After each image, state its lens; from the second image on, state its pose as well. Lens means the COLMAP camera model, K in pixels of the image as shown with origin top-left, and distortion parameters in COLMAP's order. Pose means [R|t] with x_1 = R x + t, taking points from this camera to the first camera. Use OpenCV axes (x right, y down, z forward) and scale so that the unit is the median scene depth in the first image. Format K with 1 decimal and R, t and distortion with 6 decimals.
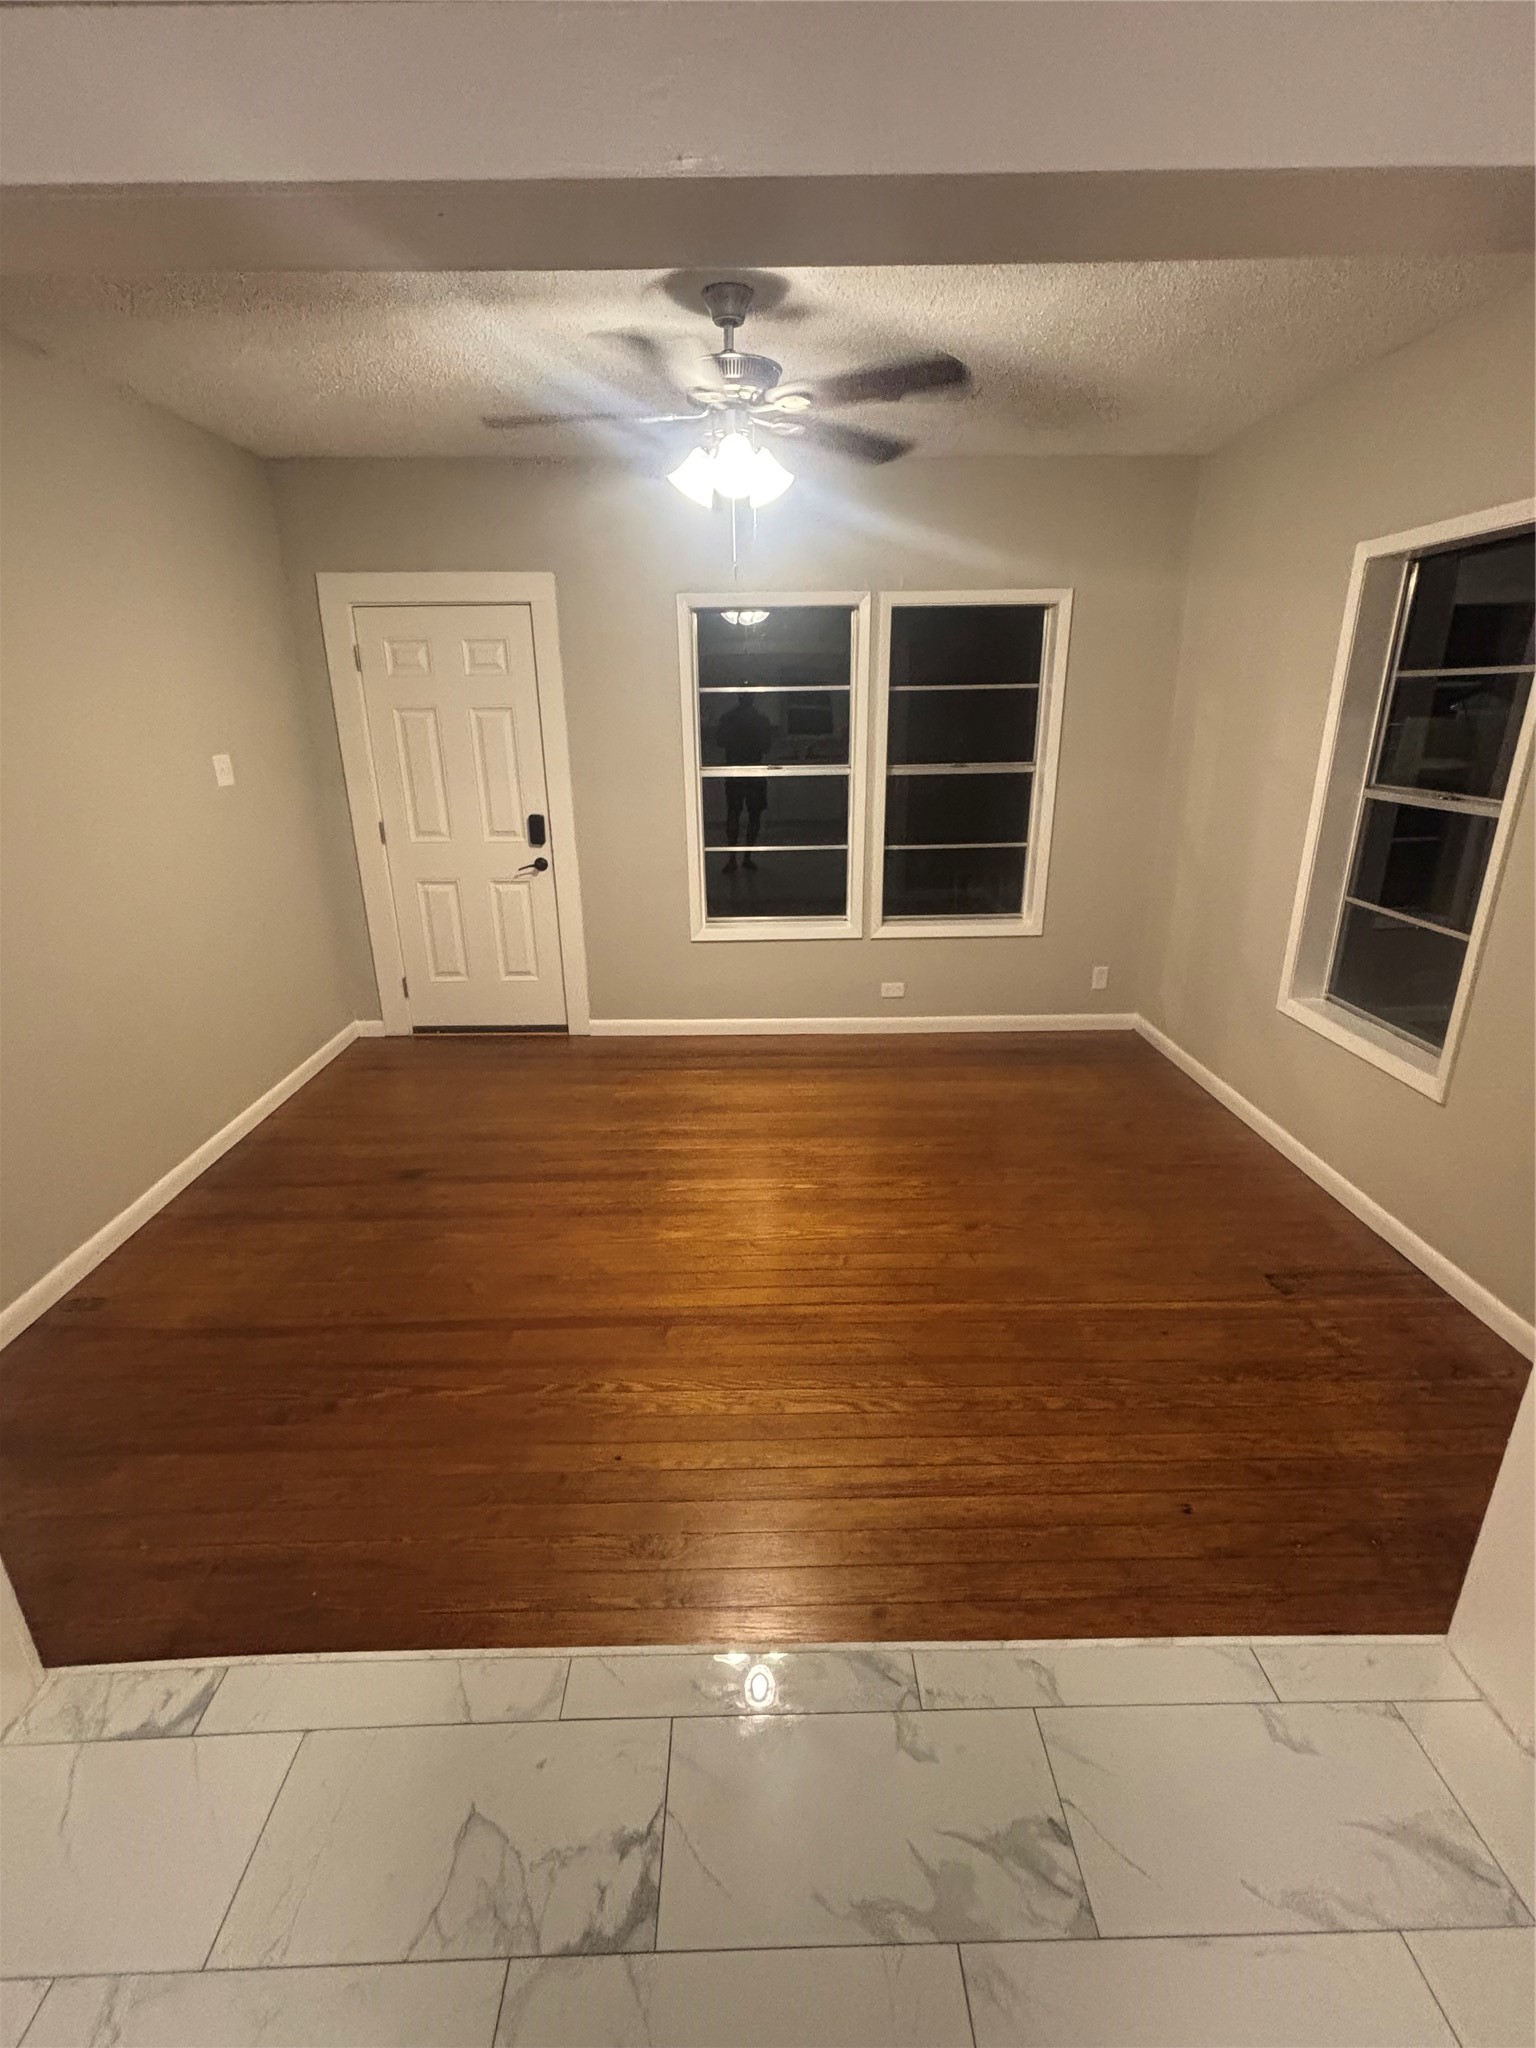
lens RADIAL K [[896.8, 0, 765.1], [0, 896.8, 1012.6], [0, 0, 1]] dist [0.000207, 0.000025]
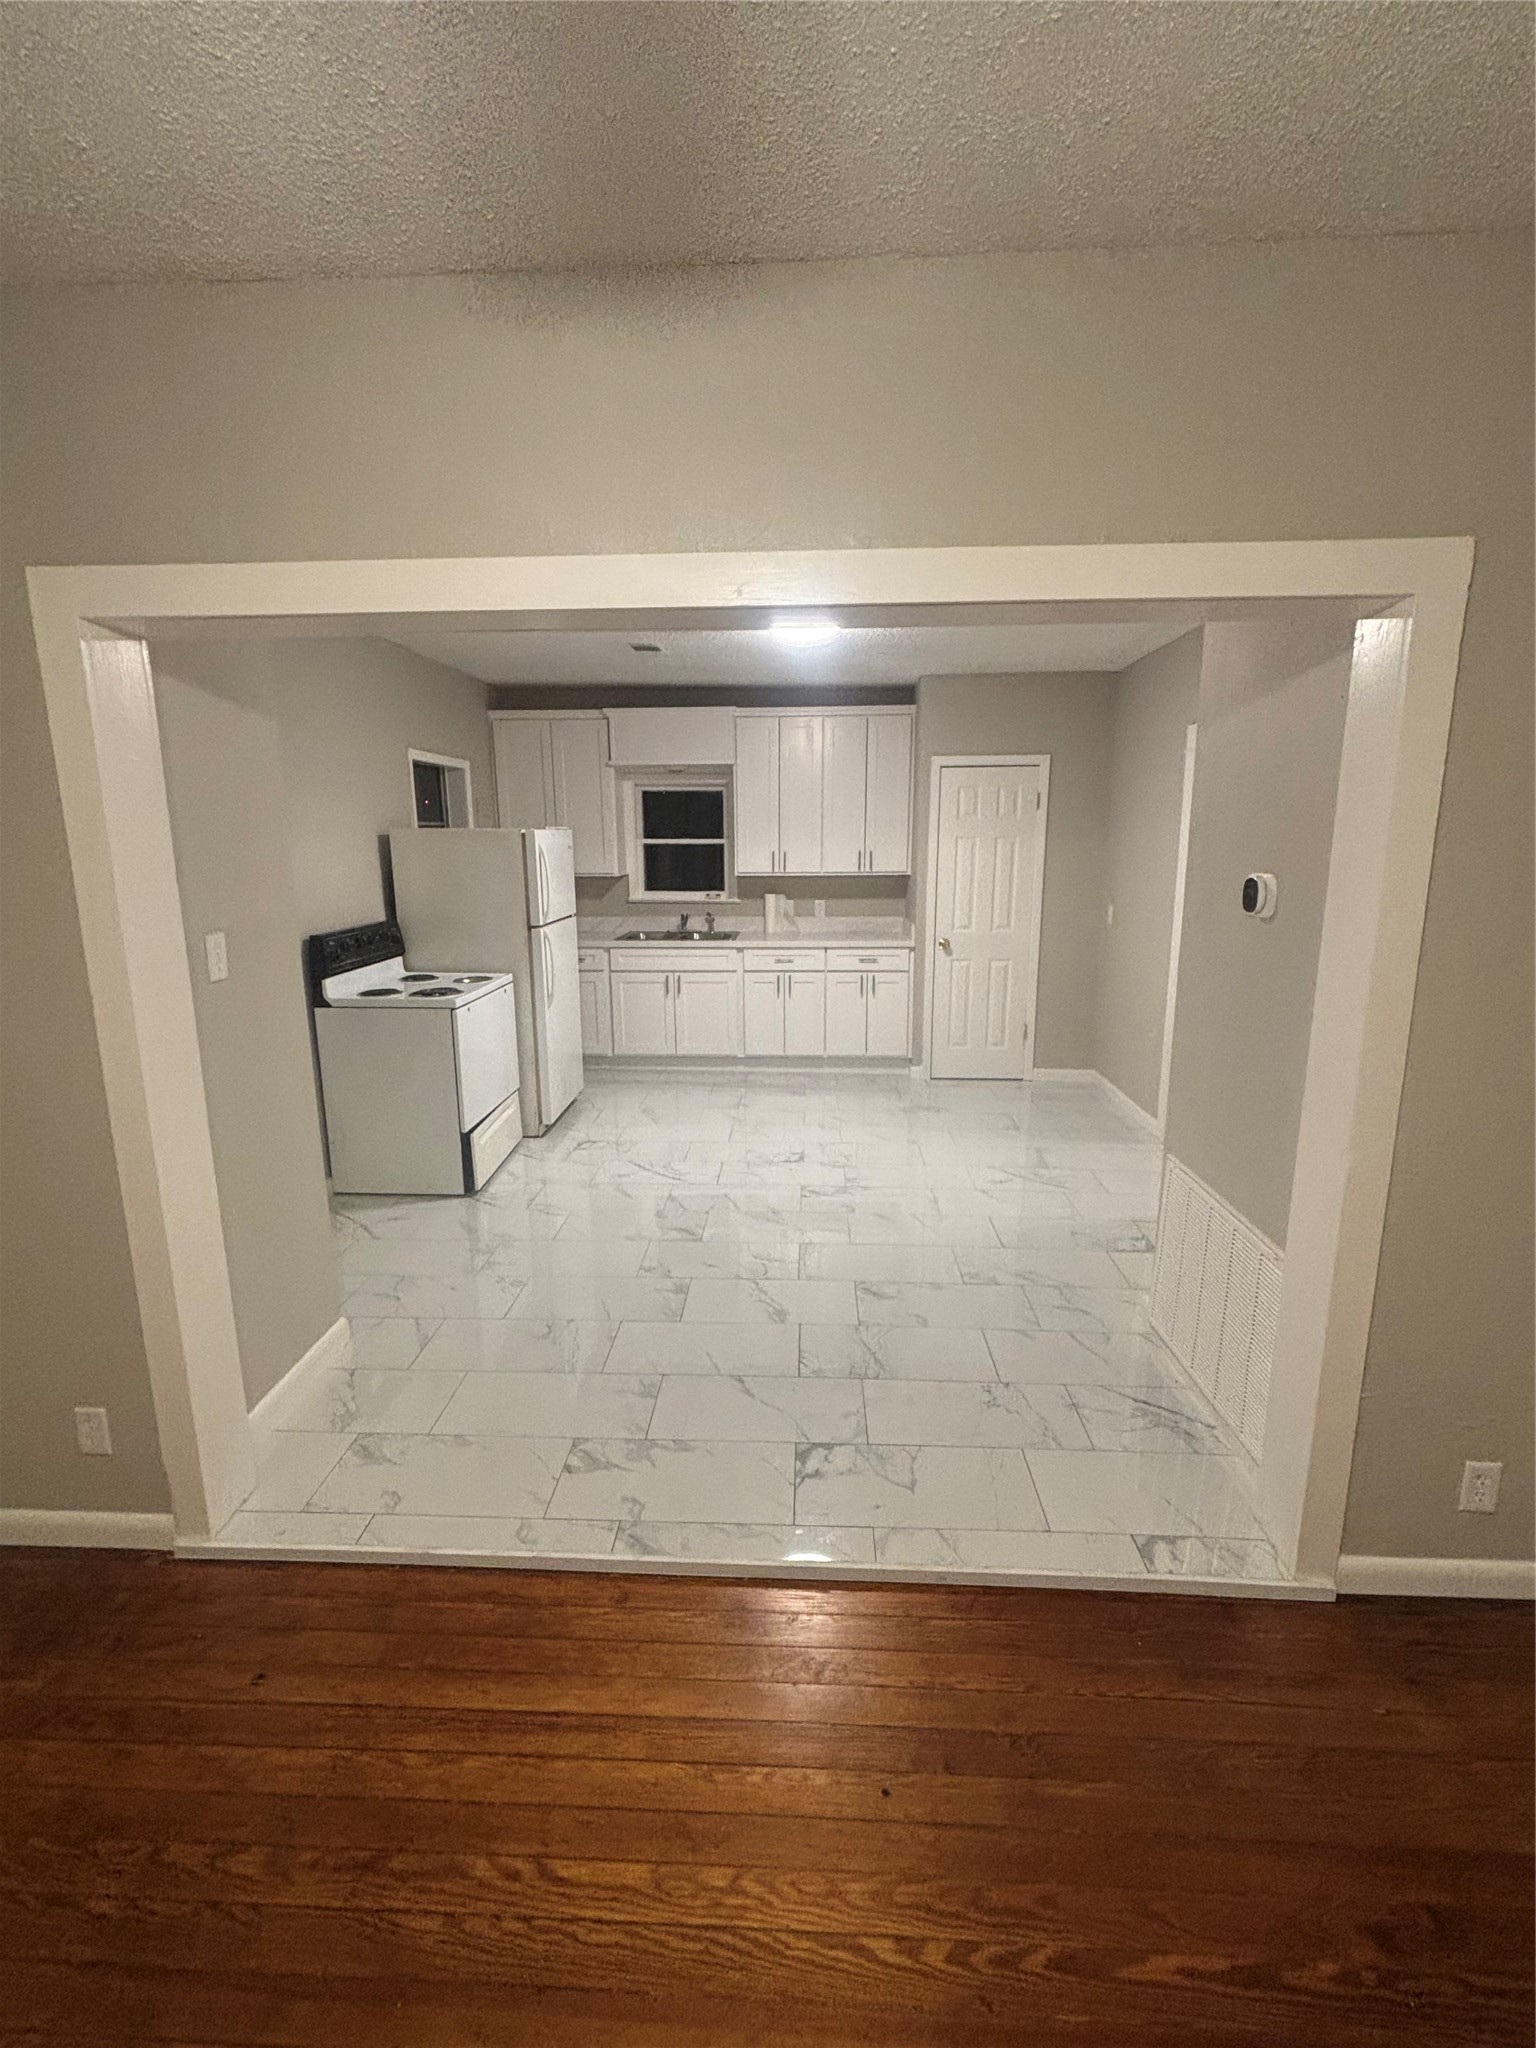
lens RADIAL K [[896.8, 0, 769.6], [0, 896.8, 1021.6], [0, 0, 1]] dist [0.000207, 0.000025]
pose [[-0.997798, 0.002489, 0.066283, -0.132441], [0.035640, 0.862906, 0.504106, -0.513716], [-0.055941, 0.505359, -0.861094, 1.492874]]
